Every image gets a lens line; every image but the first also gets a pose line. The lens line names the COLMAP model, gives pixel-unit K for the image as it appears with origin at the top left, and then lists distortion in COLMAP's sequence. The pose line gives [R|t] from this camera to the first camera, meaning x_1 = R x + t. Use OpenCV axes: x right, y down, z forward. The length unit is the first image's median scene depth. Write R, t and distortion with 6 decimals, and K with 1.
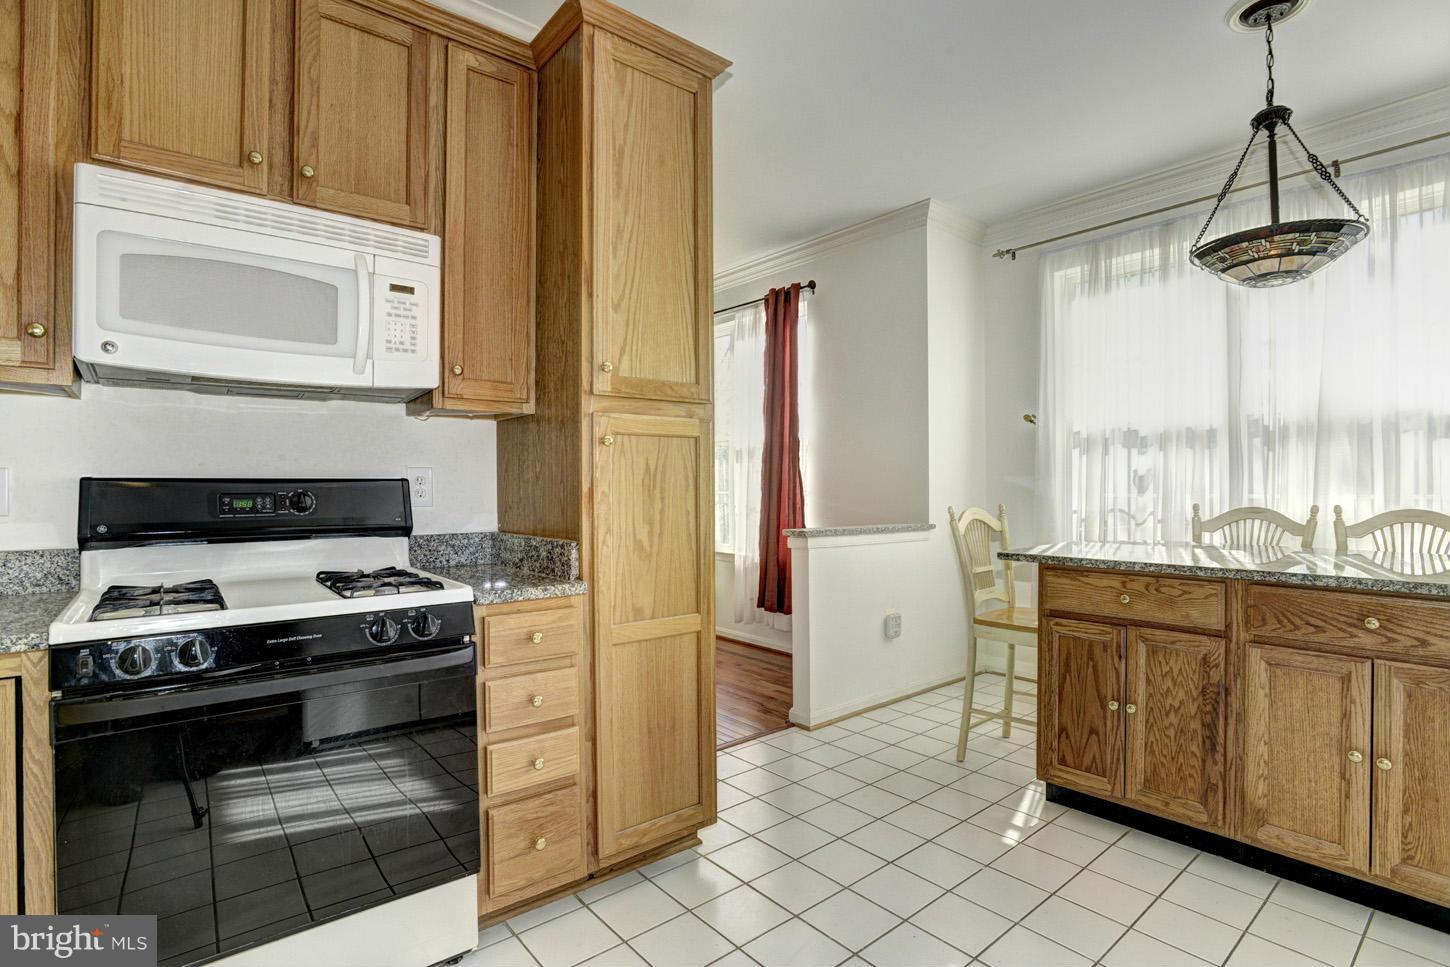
lens RADIAL K [[707.9, 0, 725.0], [0, 707.9, 483.5], [0, 0, 1]] dist [-0.066350, 0.024626]
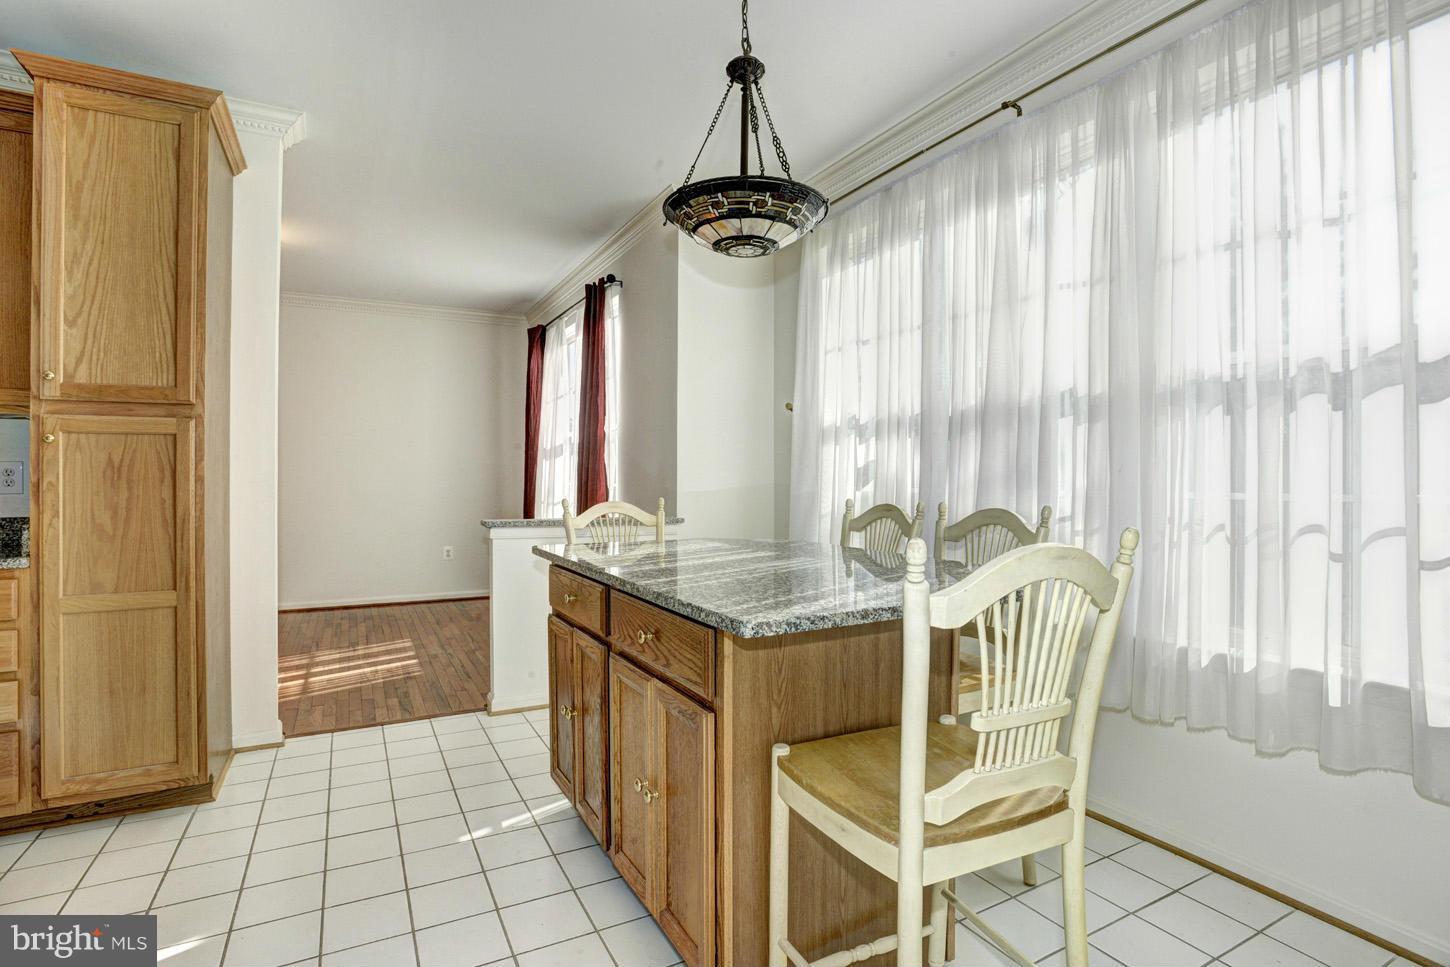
lens RADIAL K [[701.9, 0, 725.4], [0, 701.9, 475.0], [0, 0, 1]] dist [-0.065855, 0.024221]
pose [[0.979495, 0.003951, -0.201429, 1.032927], [-0.004185, 0.999991, -0.000736, -0.003206], [0.201425, 0.001564, 0.979503, 0.118433]]
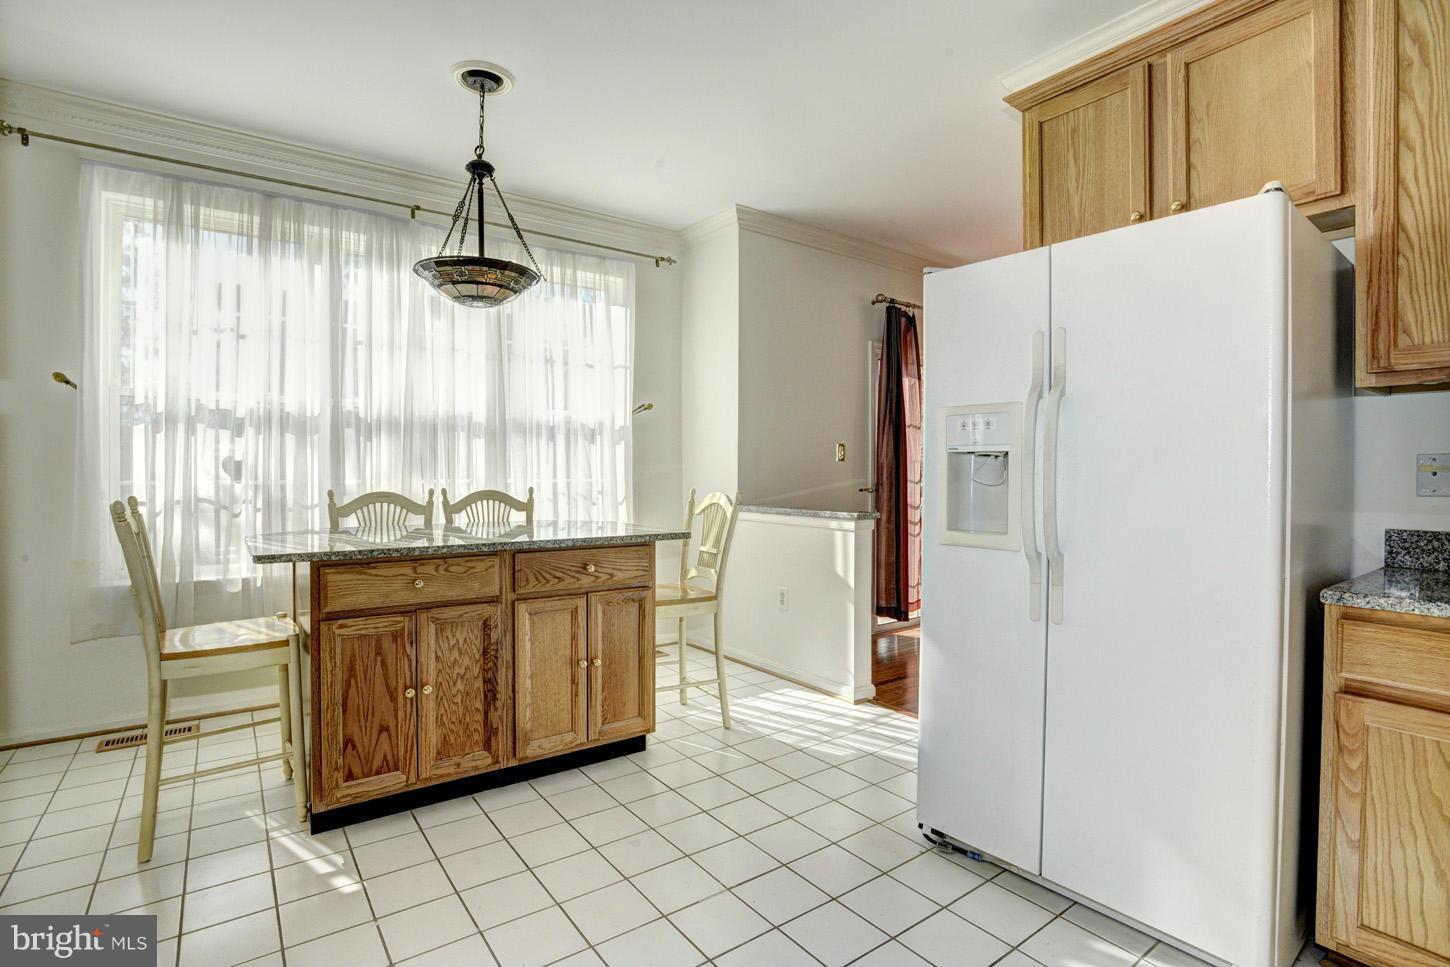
lens RADIAL K [[701.9, 0, 725.4], [0, 701.9, 475.0], [0, 0, 1]] dist [-0.065855, 0.024221]
pose [[0.058264, 0.000163, 0.998301, -0.425234], [-0.007299, 0.999973, 0.000263, 0.004678], [-0.998275, -0.007302, 0.058264, 0.524696]]
